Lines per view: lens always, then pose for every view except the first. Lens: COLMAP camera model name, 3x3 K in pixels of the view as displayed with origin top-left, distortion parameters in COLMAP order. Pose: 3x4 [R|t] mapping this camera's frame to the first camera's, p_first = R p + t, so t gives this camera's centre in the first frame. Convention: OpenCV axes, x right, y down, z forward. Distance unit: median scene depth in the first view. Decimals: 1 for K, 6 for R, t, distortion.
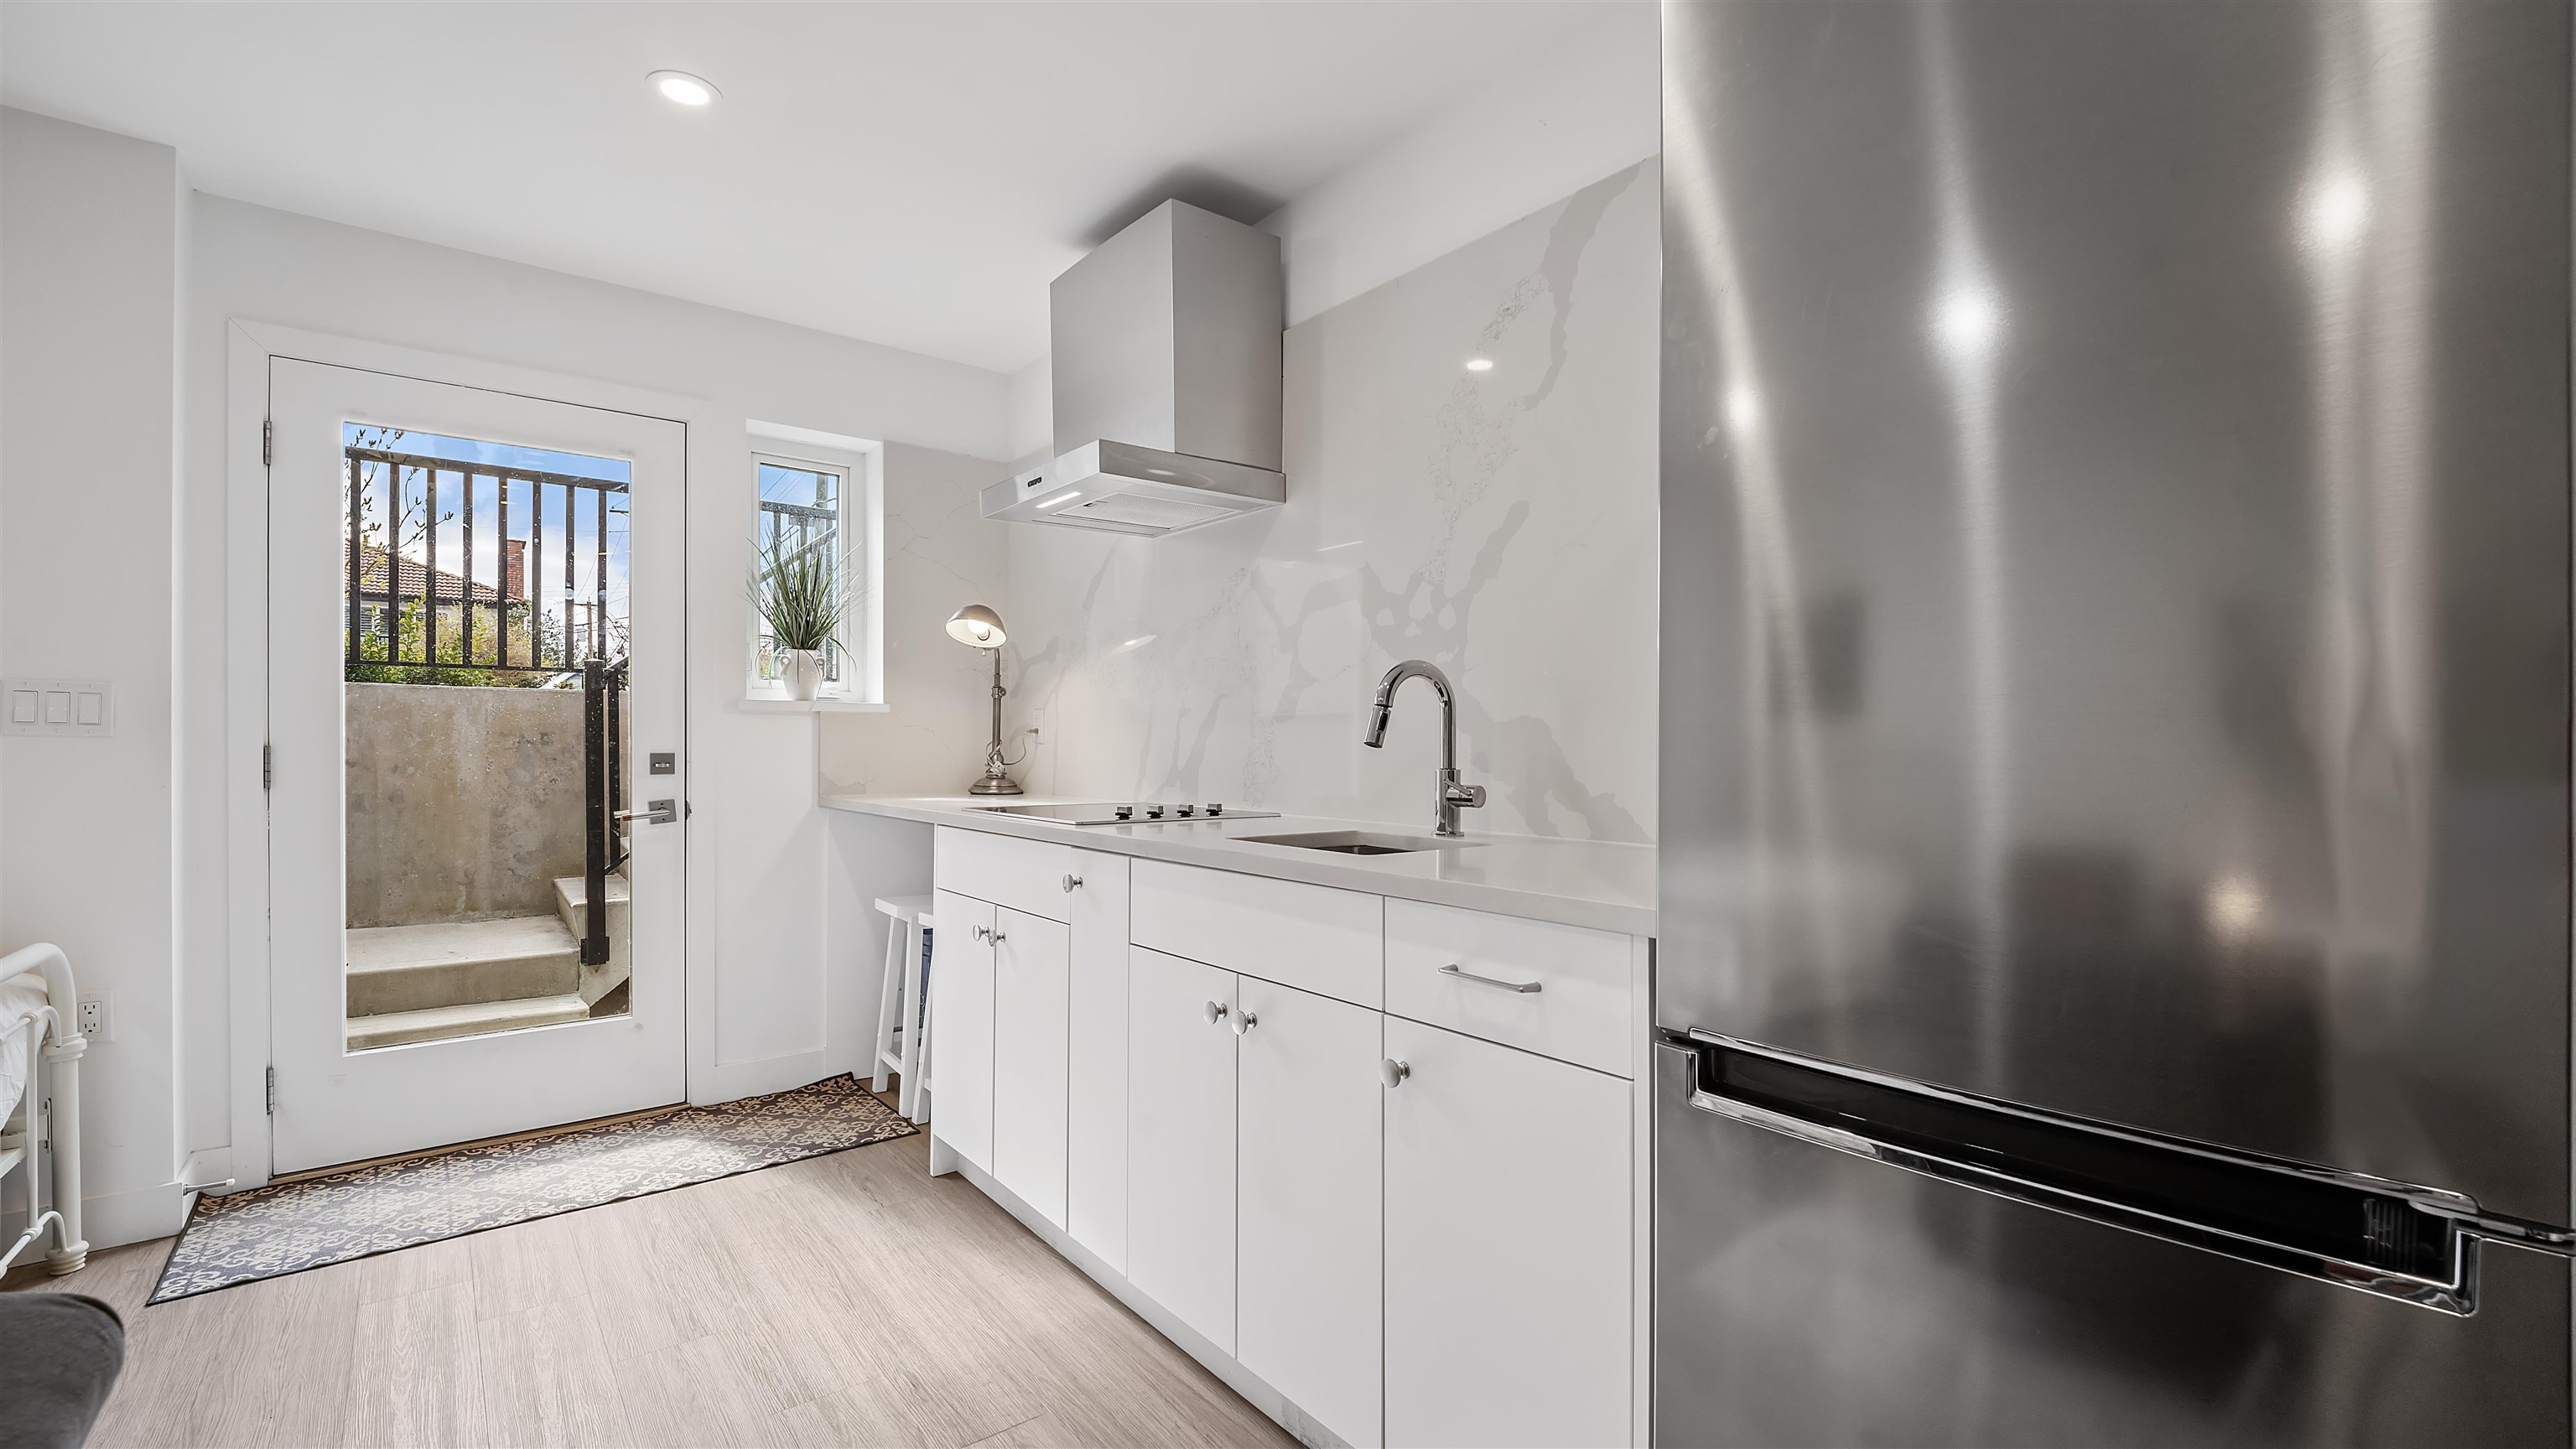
lens RADIAL K [[1109.6, 0, 1288.2], [0, 1109.6, 776.5], [0, 0, 1]] dist [0.000155, -0.000152]
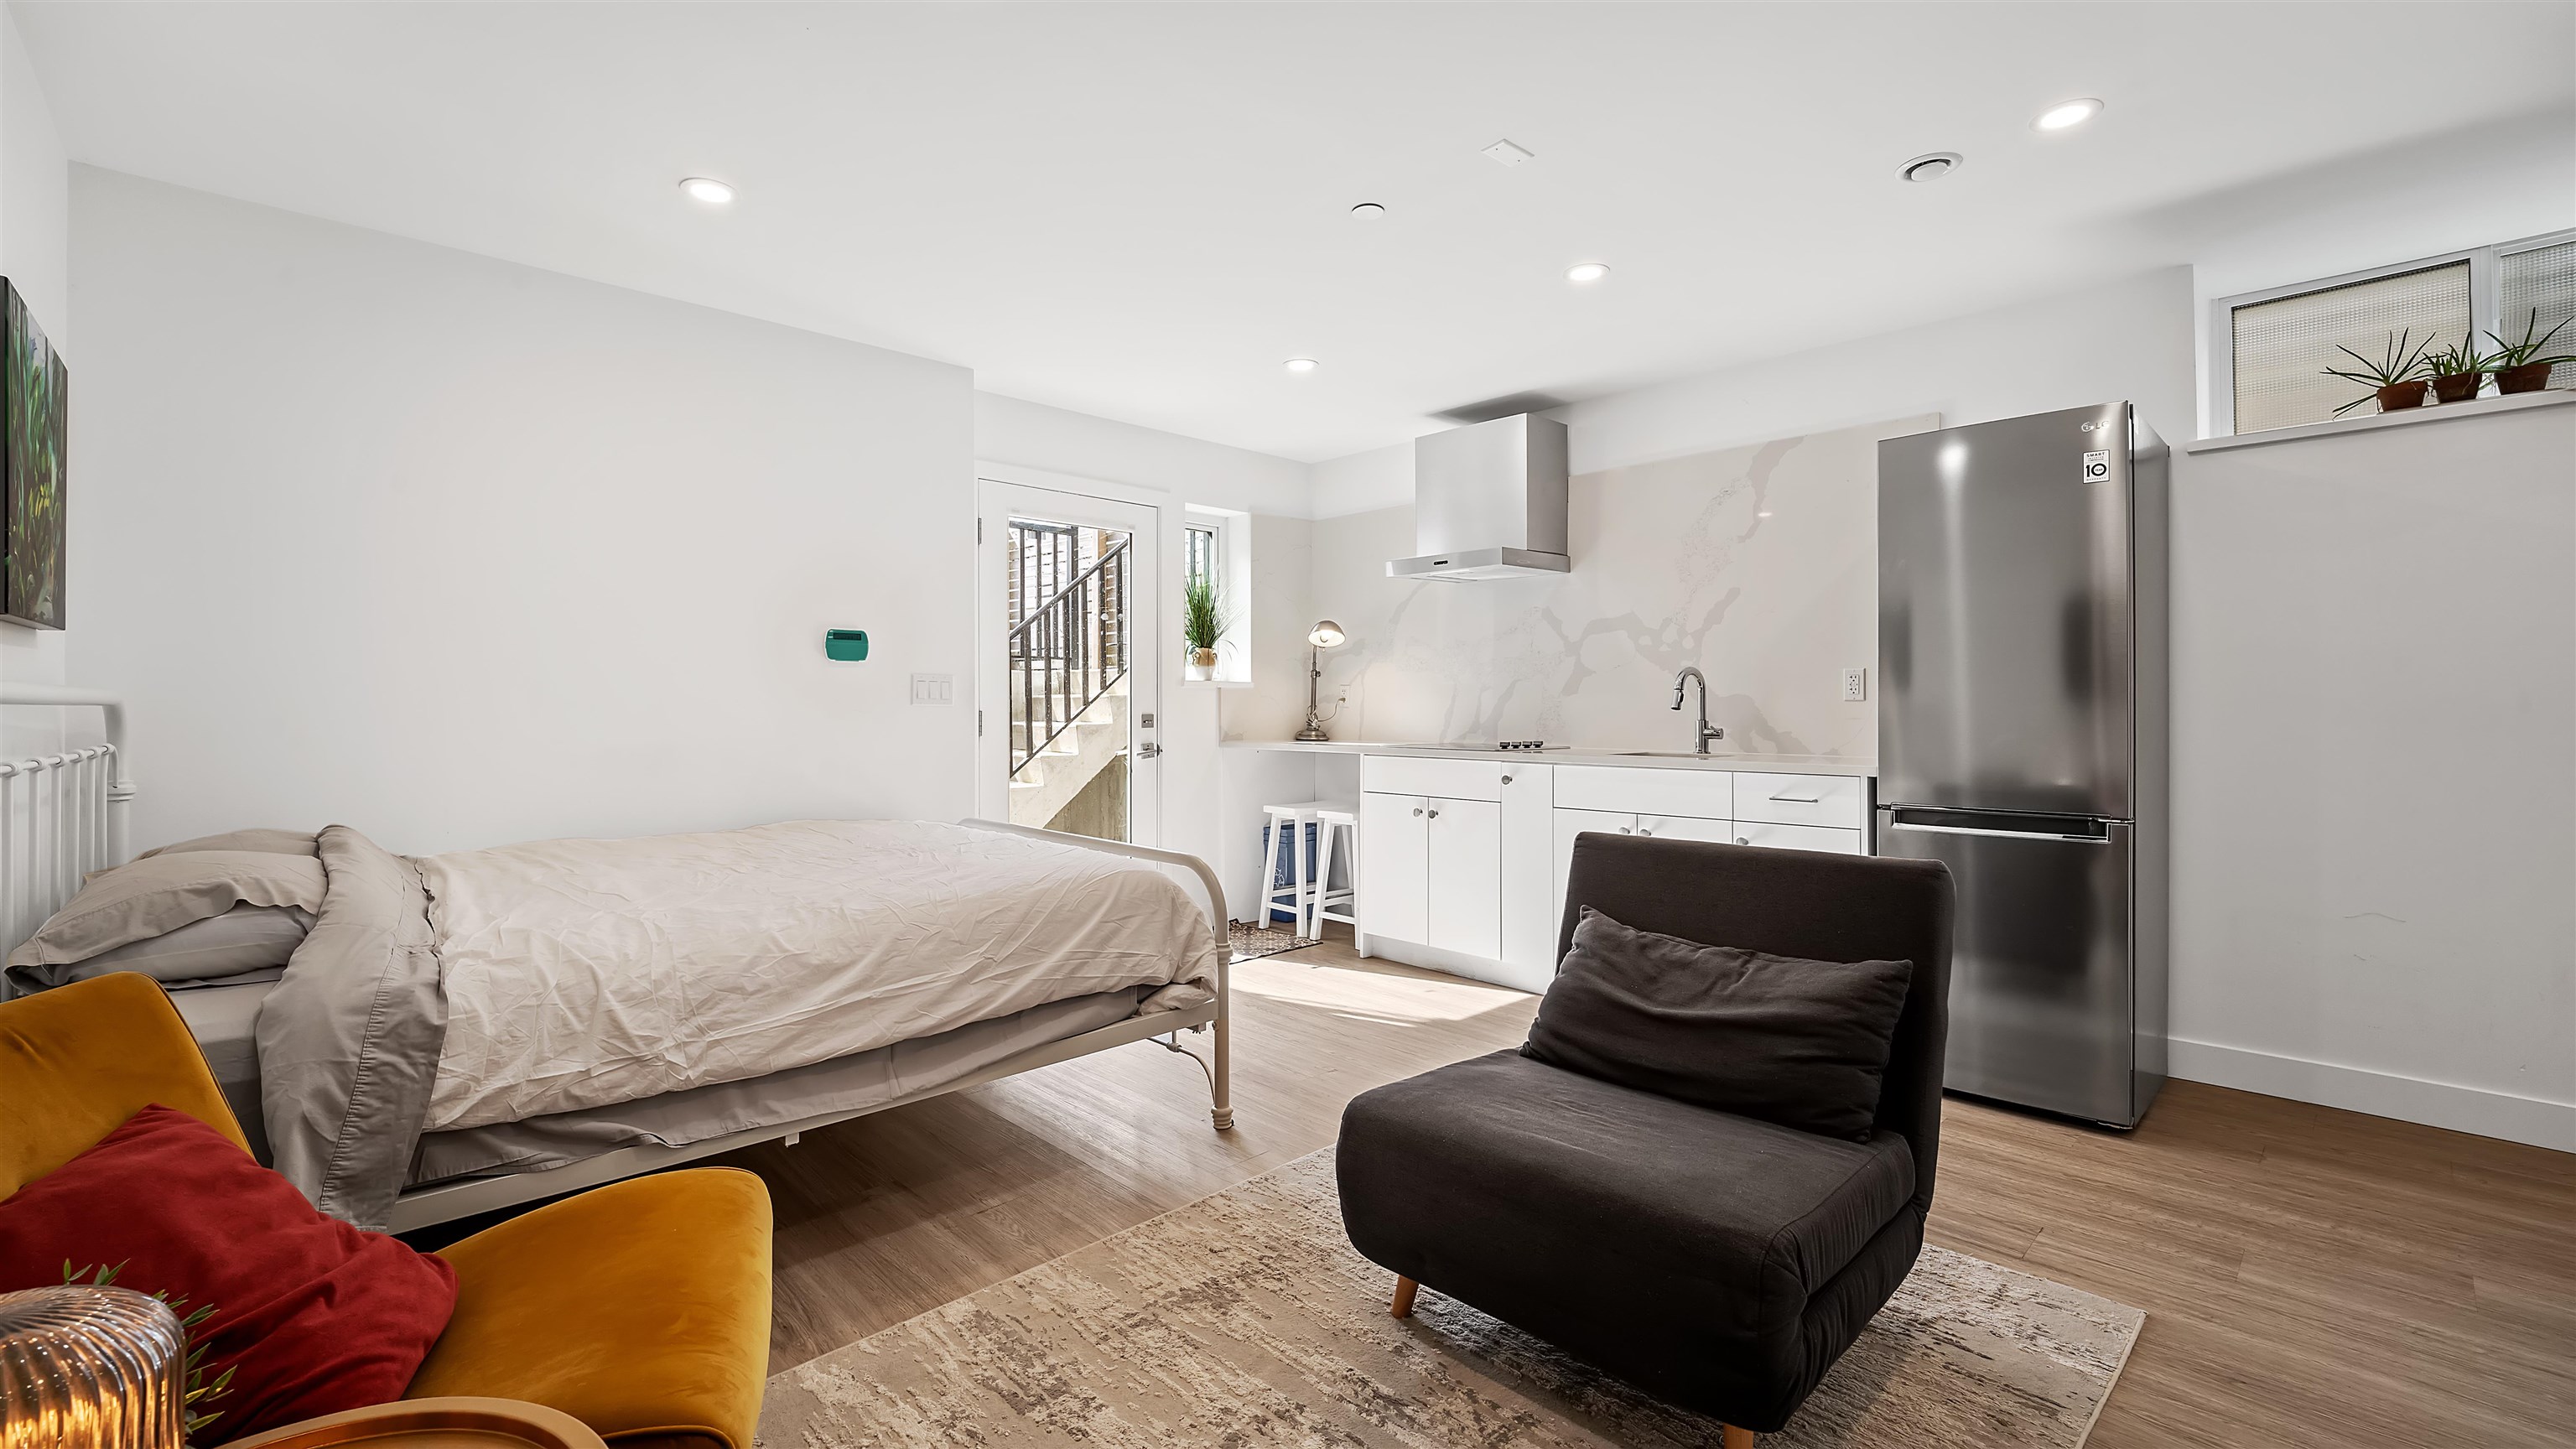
lens RADIAL K [[1078.8, 0, 1290.1], [0, 1078.8, 736.4], [0, 0, 1]] dist [0.002542, -0.010206]
pose [[0.995350, -0.006029, 0.096139, -0.624347], [0.005804, 0.999980, 0.002625, 0.010301], [-0.096153, -0.002055, 0.995364, -0.695651]]
